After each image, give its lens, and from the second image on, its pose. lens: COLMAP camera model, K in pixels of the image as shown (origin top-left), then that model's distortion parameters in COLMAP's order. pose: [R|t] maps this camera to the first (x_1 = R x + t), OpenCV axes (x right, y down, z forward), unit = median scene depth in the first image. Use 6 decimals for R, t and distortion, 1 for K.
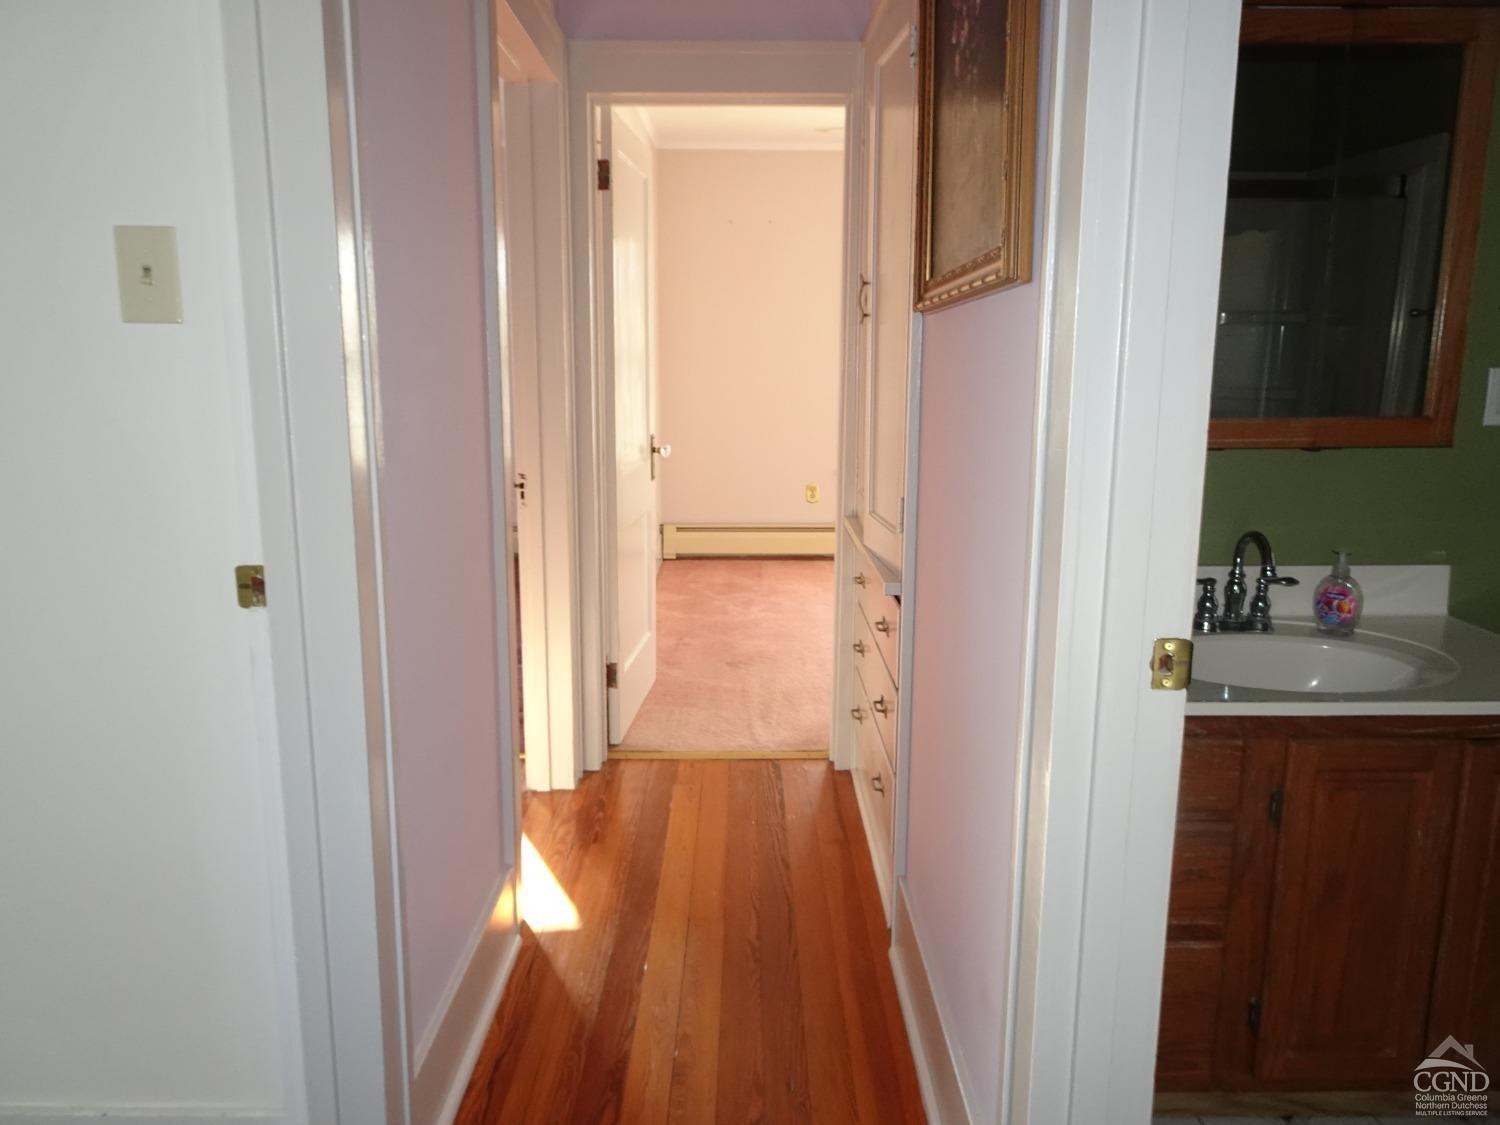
lens RADIAL K [[1098.2, 0, 750.0], [0, 1098.2, 562.5], [0, 0, 1]] dist [0.005933, 0.003029]
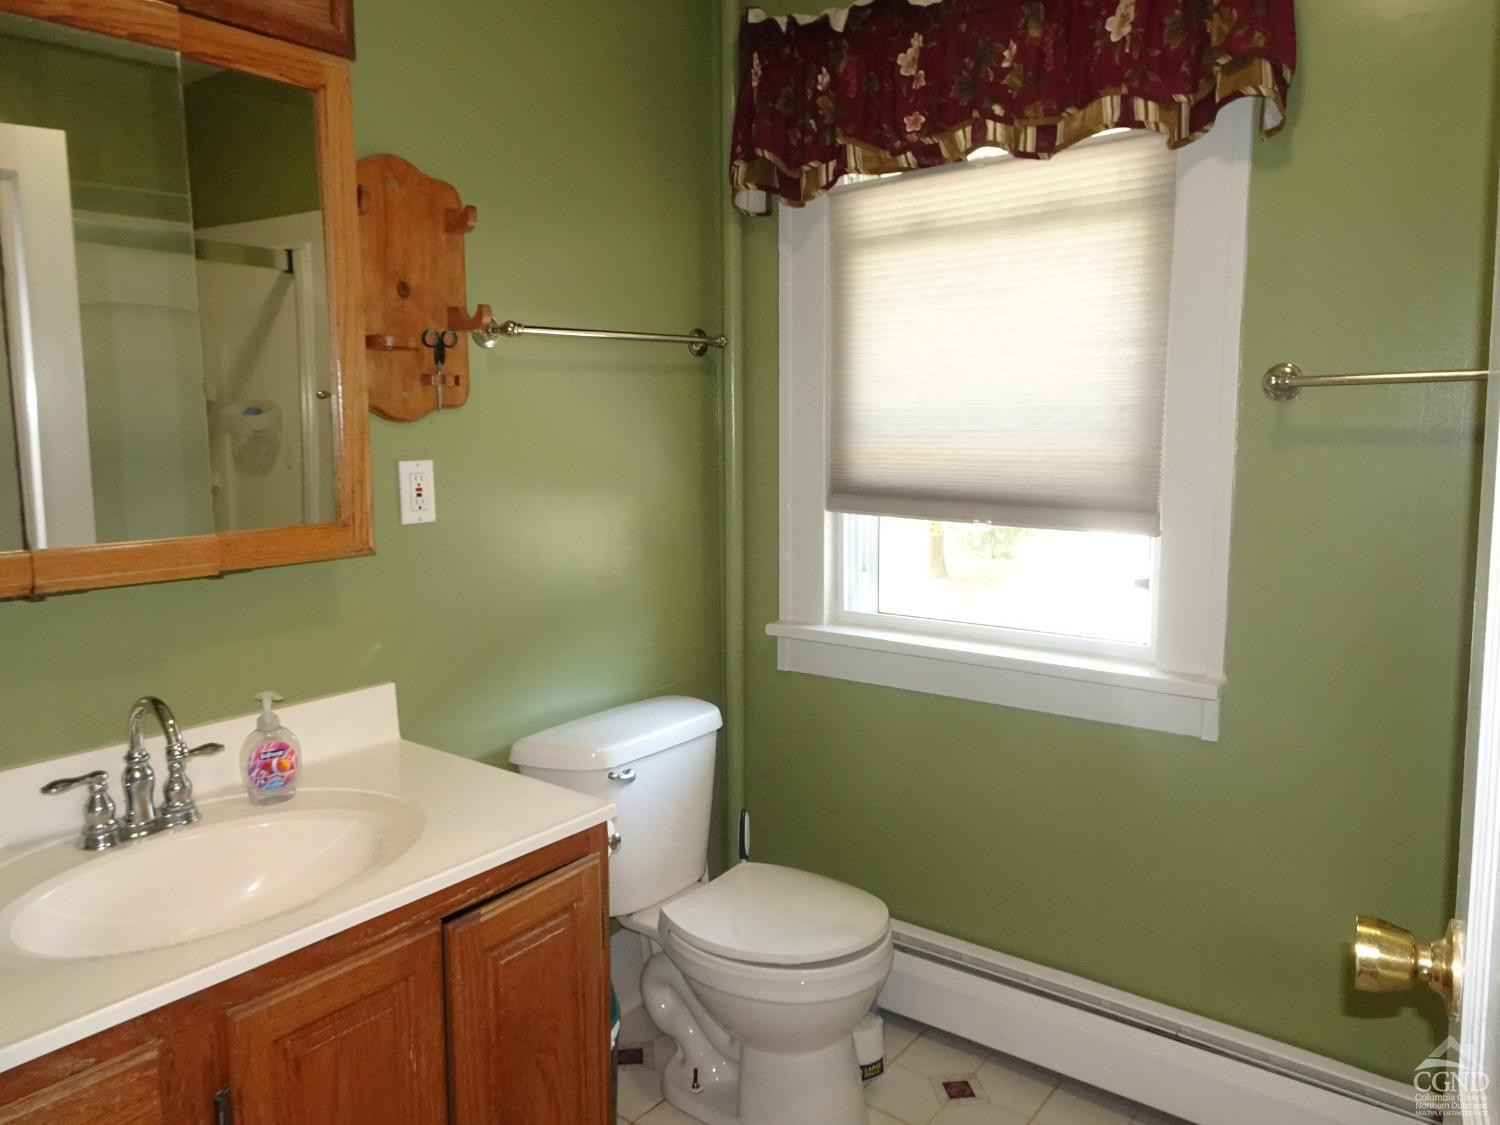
lens RADIAL K [[1098.2, 0, 750.0], [0, 1098.2, 562.5], [0, 0, 1]] dist [0.005933, 0.003029]
pose [[0.626652, -0.102837, 0.772484, 0.151033], [0.149178, 0.988753, 0.010612, -0.062615], [-0.764888, 0.108587, 0.634945, 0.221685]]
